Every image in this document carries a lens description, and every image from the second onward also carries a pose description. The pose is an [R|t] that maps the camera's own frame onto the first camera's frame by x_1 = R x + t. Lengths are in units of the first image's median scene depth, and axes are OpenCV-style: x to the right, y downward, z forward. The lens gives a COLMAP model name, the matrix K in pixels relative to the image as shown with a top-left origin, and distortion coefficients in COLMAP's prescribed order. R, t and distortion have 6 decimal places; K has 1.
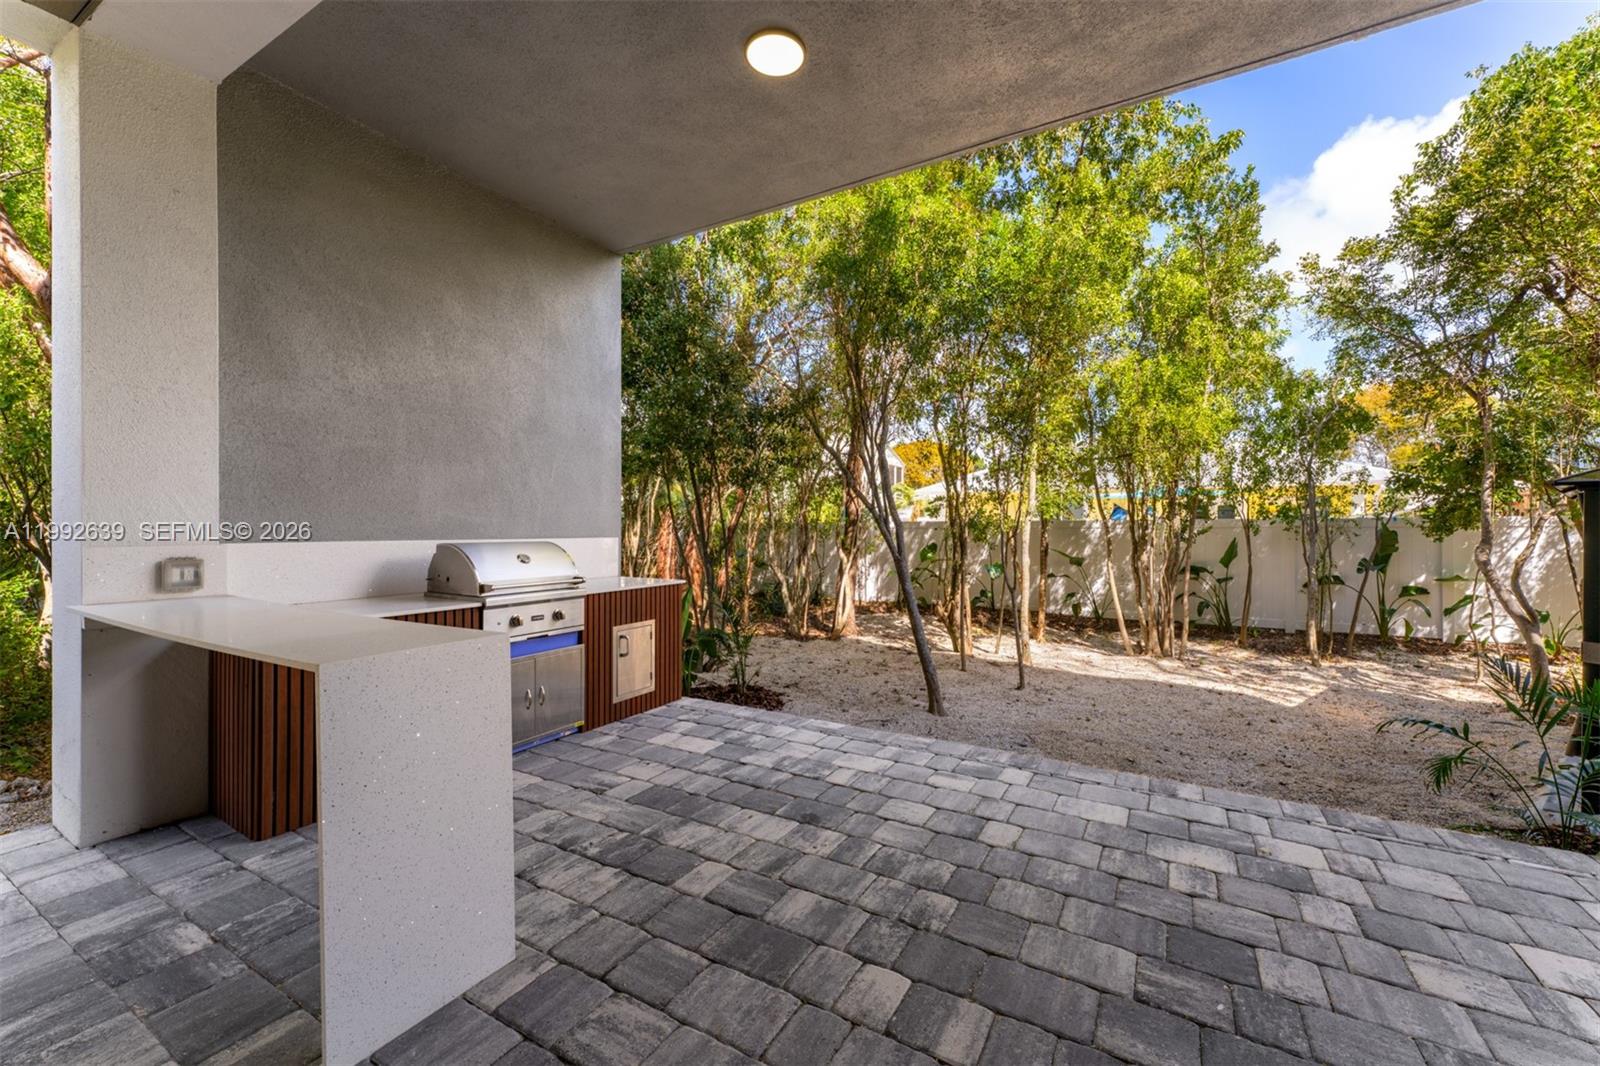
lens RADIAL K [[633.1, 0, 793.7], [0, 633.1, 530.7], [0, 0, 1]] dist [0.005873, -0.000474]
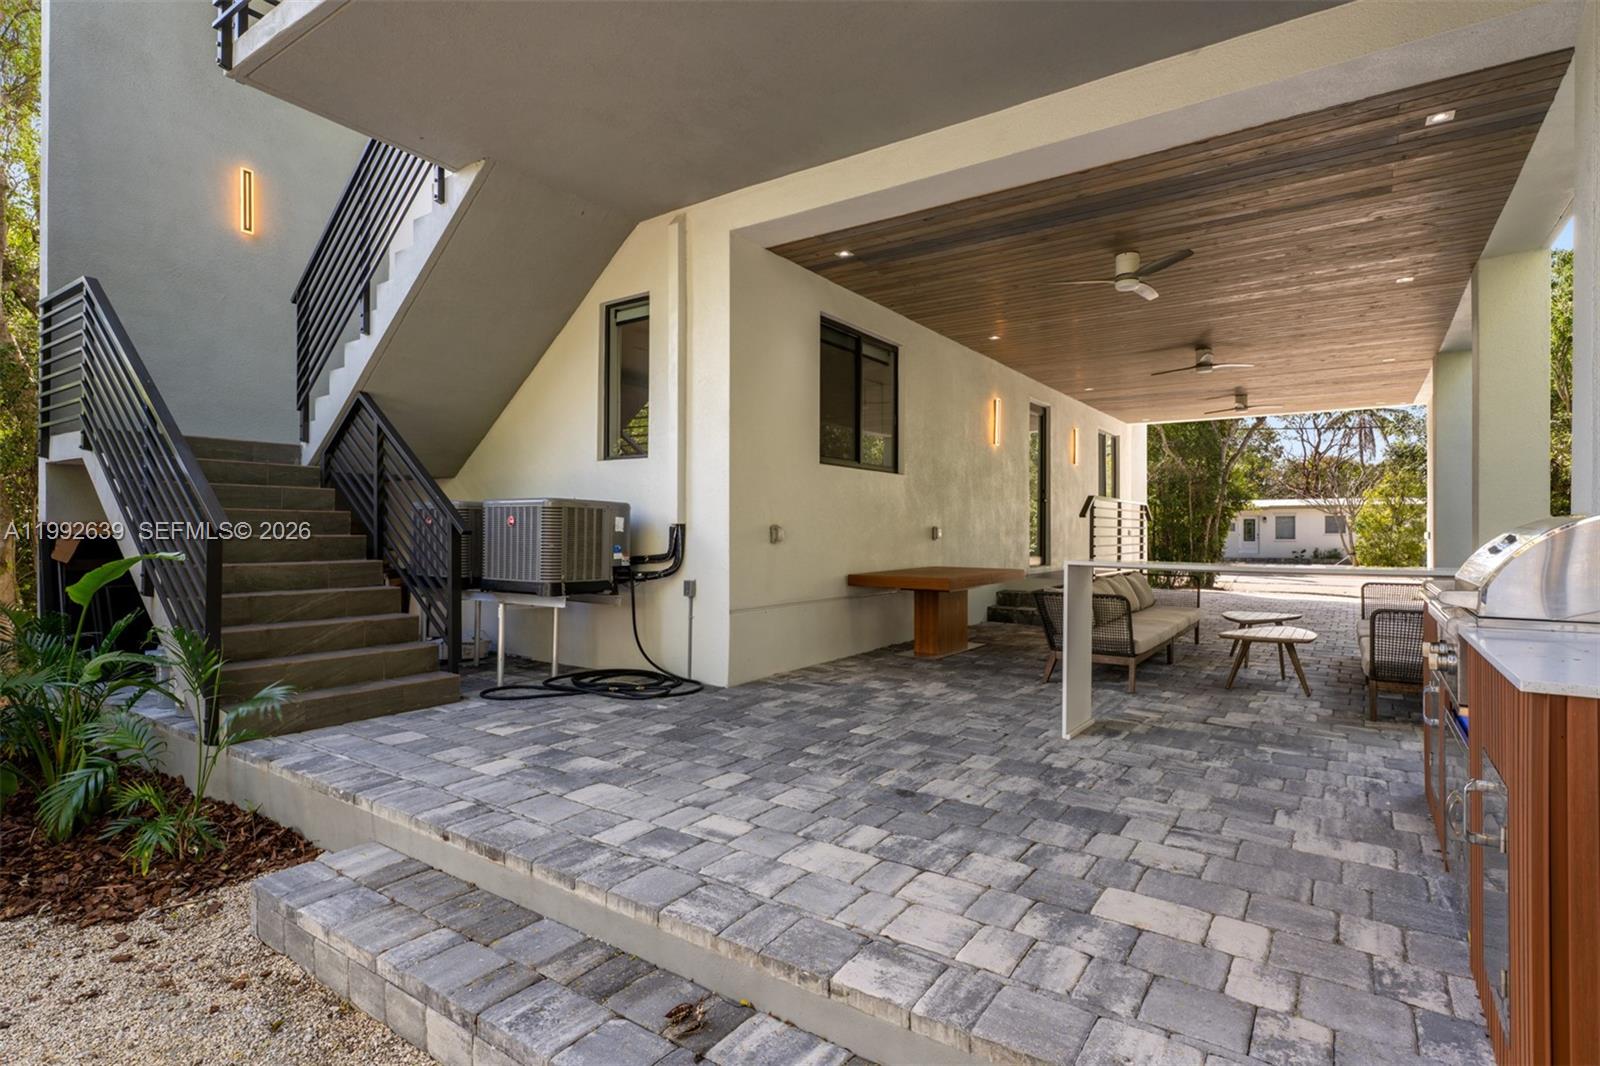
lens RADIAL K [[797.3, 0, 793.2], [0, 797.3, 521.9], [0, 0, 1]] dist [0.000879, -0.000168]
pose [[-0.996643, -0.004162, 0.081758, 0.083328], [-0.004976, 0.999940, -0.009762, 0.040059], [-0.081713, -0.010136, -0.996604, 1.862717]]
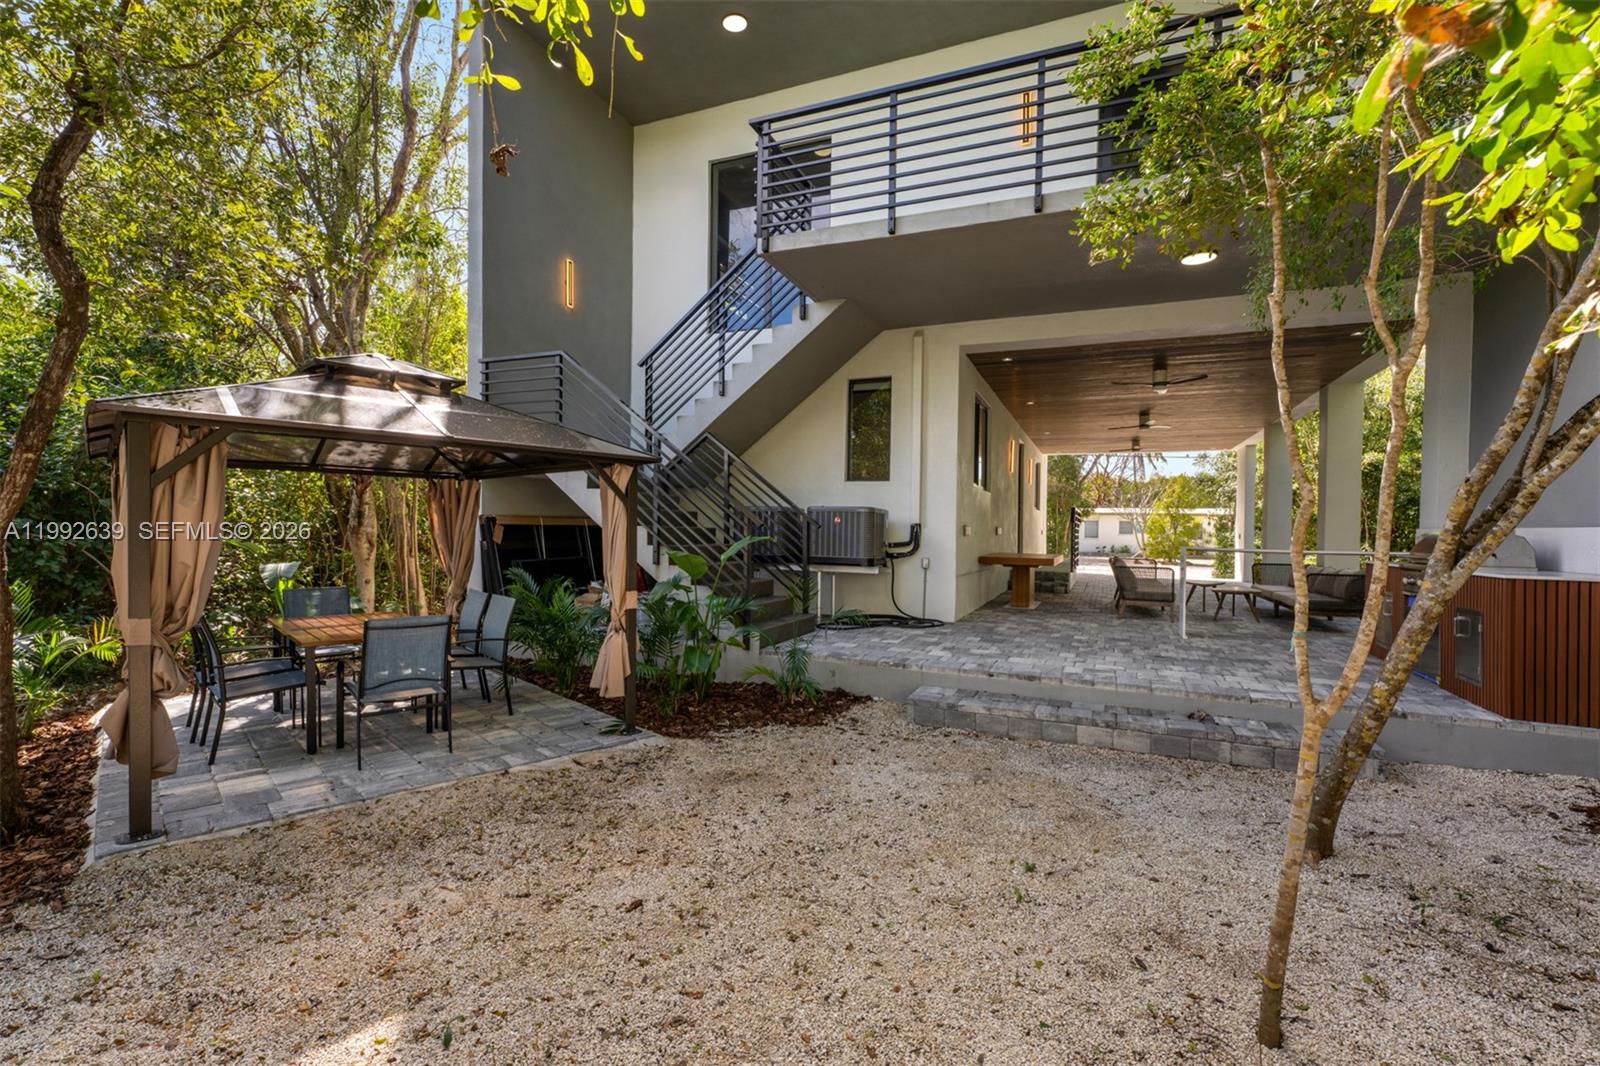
lens RADIAL K [[695.0, 0, 800.4], [0, 695.0, 536.8], [0, 0, 1]] dist [0.003544, 0.000011]
pose [[-0.993169, -0.020690, -0.114835, 1.177307], [-0.022609, 0.999625, 0.015436, 0.048372], [0.114473, 0.017927, -0.993265, 2.555975]]
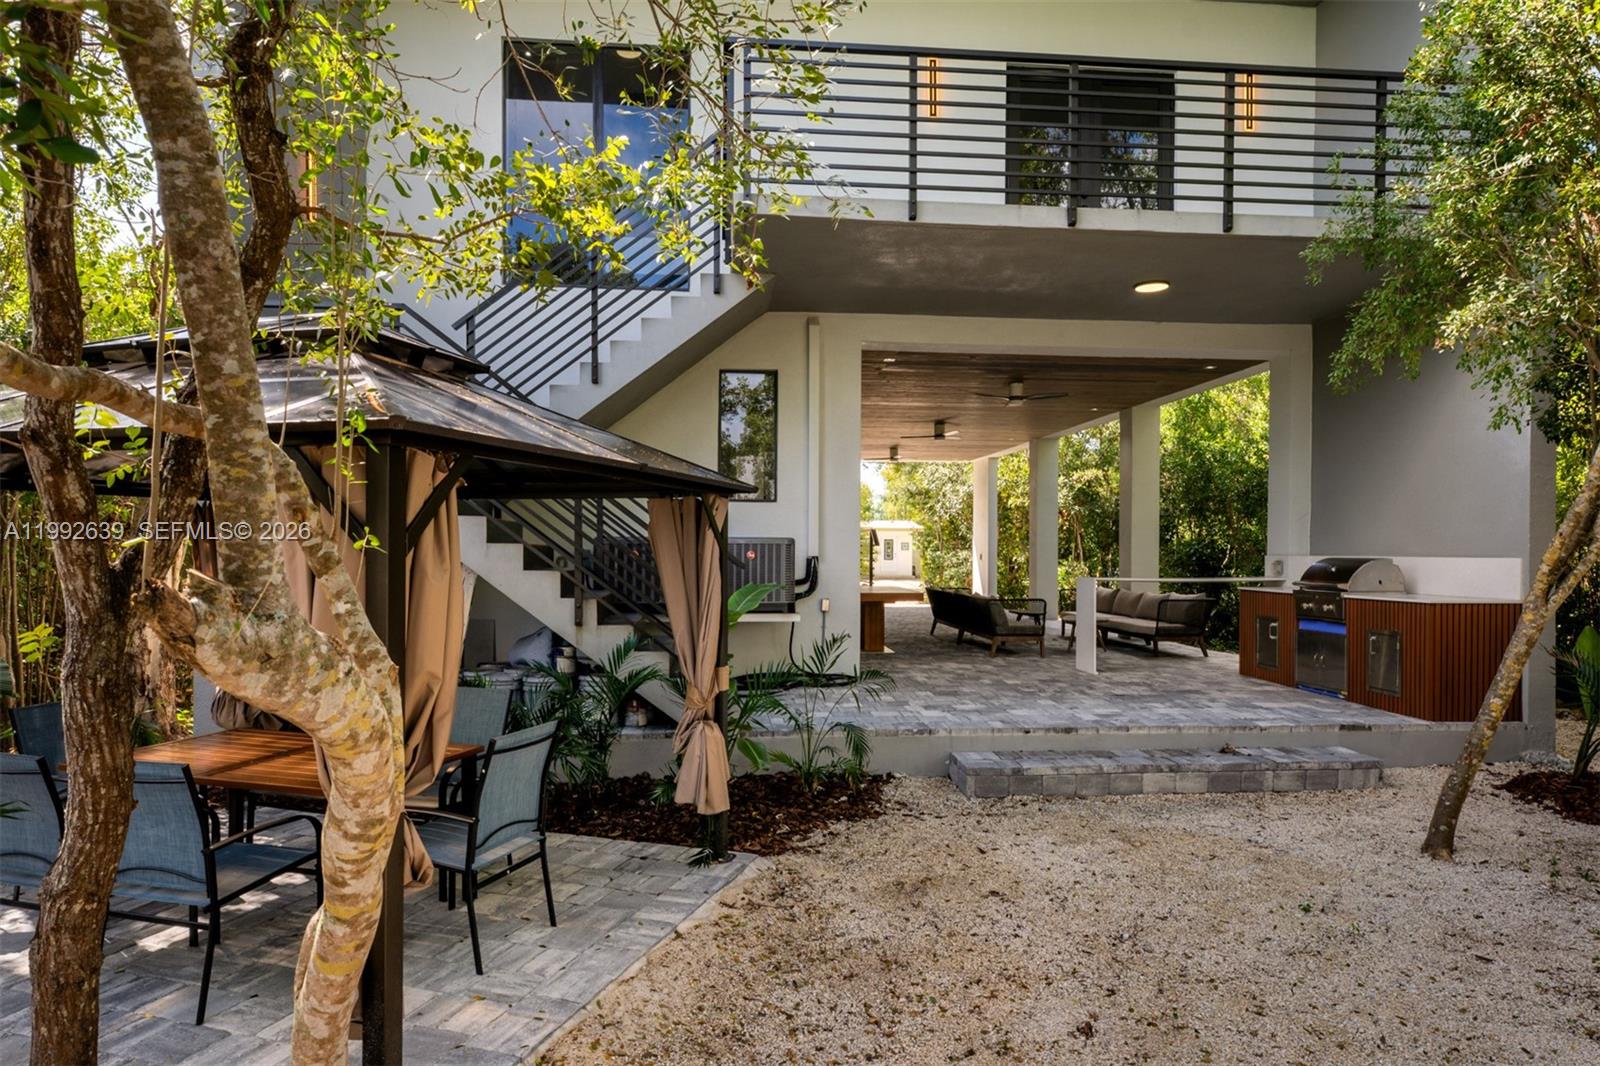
lens RADIAL K [[949.5, 0, 798.8], [0, 949.5, 544.2], [0, 0, 1]] dist [0.002433, 0.000044]
pose [[-0.823837, -0.012130, -0.566696, 2.064330], [-0.010155, 0.999926, -0.006641, 0.013313], [0.566735, 0.000283, -0.823900, 2.360492]]
